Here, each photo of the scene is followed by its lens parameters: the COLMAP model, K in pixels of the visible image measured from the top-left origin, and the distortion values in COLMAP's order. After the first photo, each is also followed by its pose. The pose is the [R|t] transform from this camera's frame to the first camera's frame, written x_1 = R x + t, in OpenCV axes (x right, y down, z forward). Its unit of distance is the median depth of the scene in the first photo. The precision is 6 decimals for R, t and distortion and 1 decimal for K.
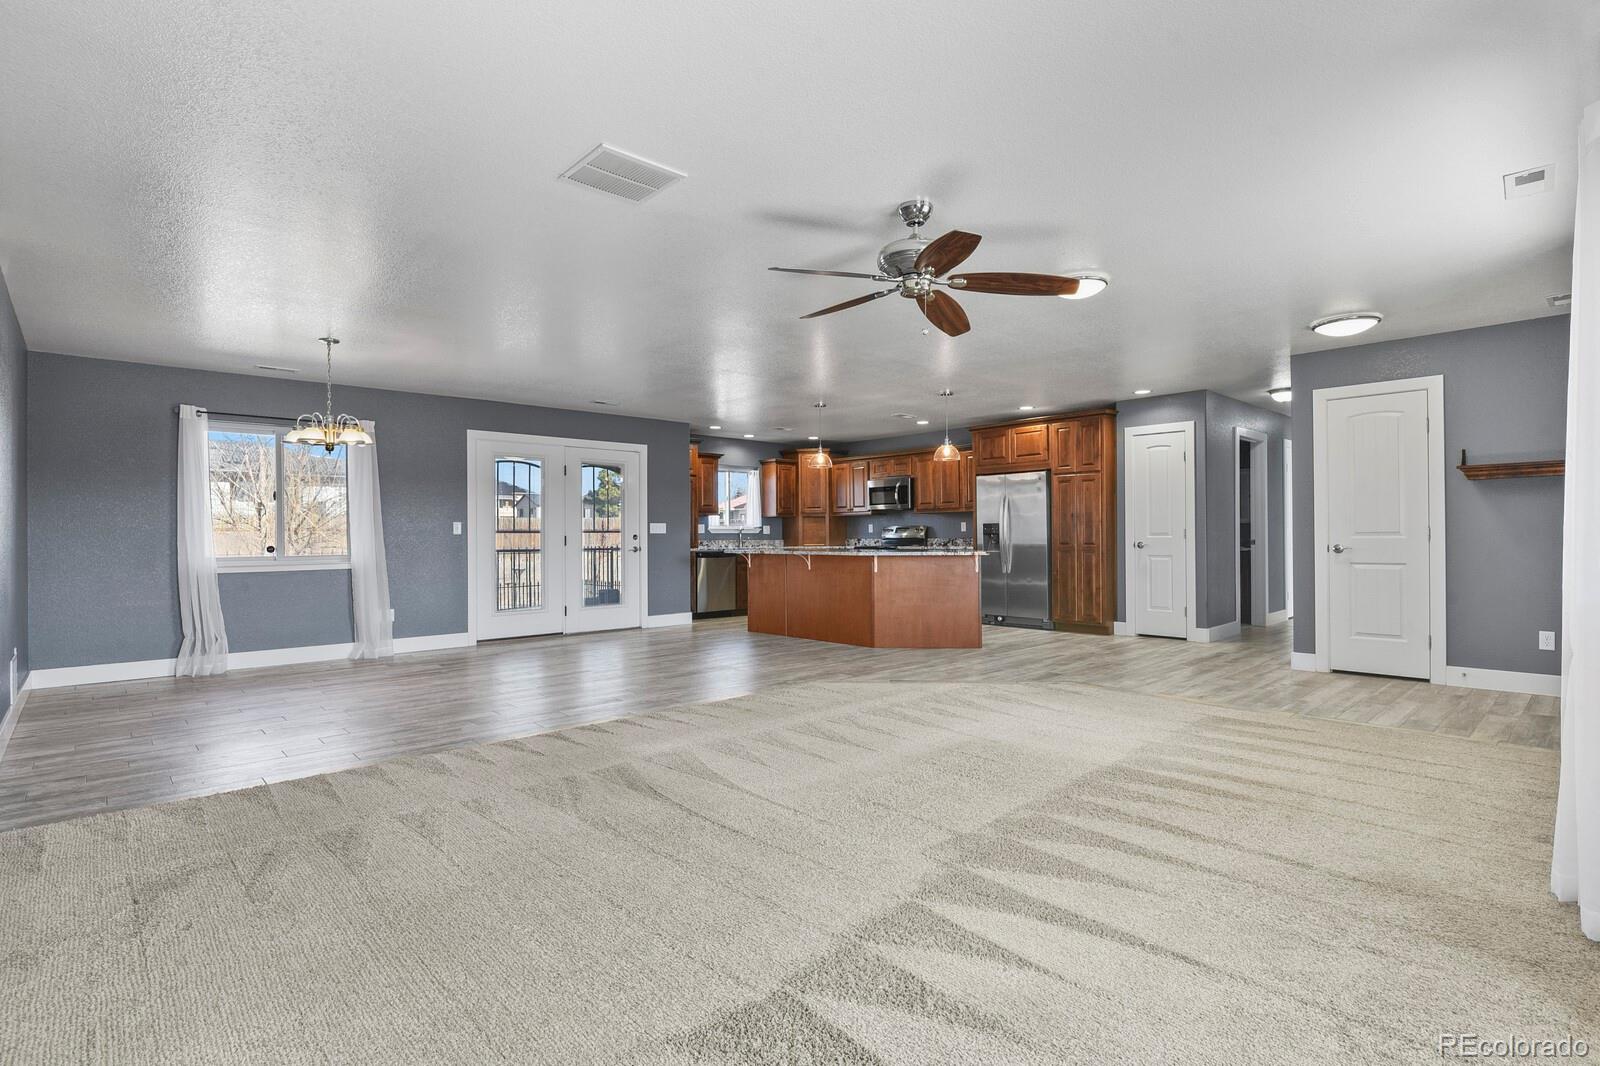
lens RADIAL K [[774.1, 0, 808.8], [0, 774.1, 535.1], [0, 0, 1]] dist [-0.006649, -0.006312]
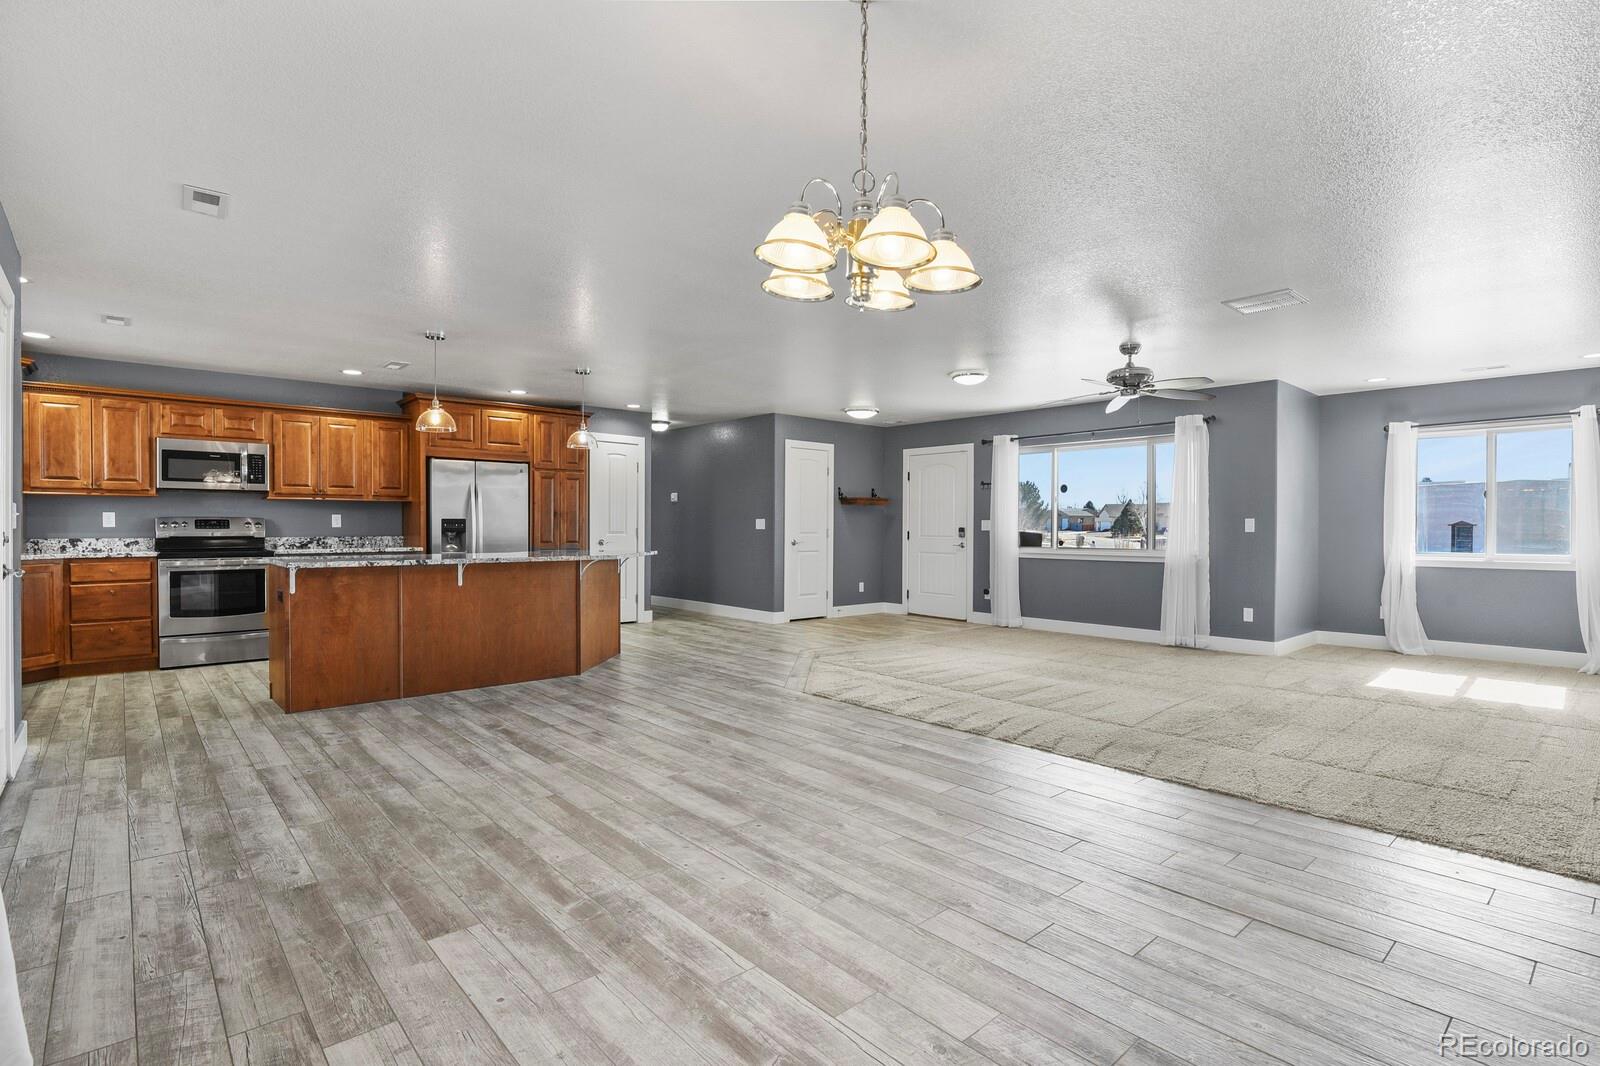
lens RADIAL K [[774.1, 0, 810.5], [0, 774.1, 533.3], [0, 0, 1]] dist [-0.006649, -0.006312]
pose [[0.019039, -0.000472, 0.999819, -0.604814], [-0.004349, 0.999990, 0.000555, -0.001718], [-0.999809, -0.004359, 0.019036, 0.633268]]
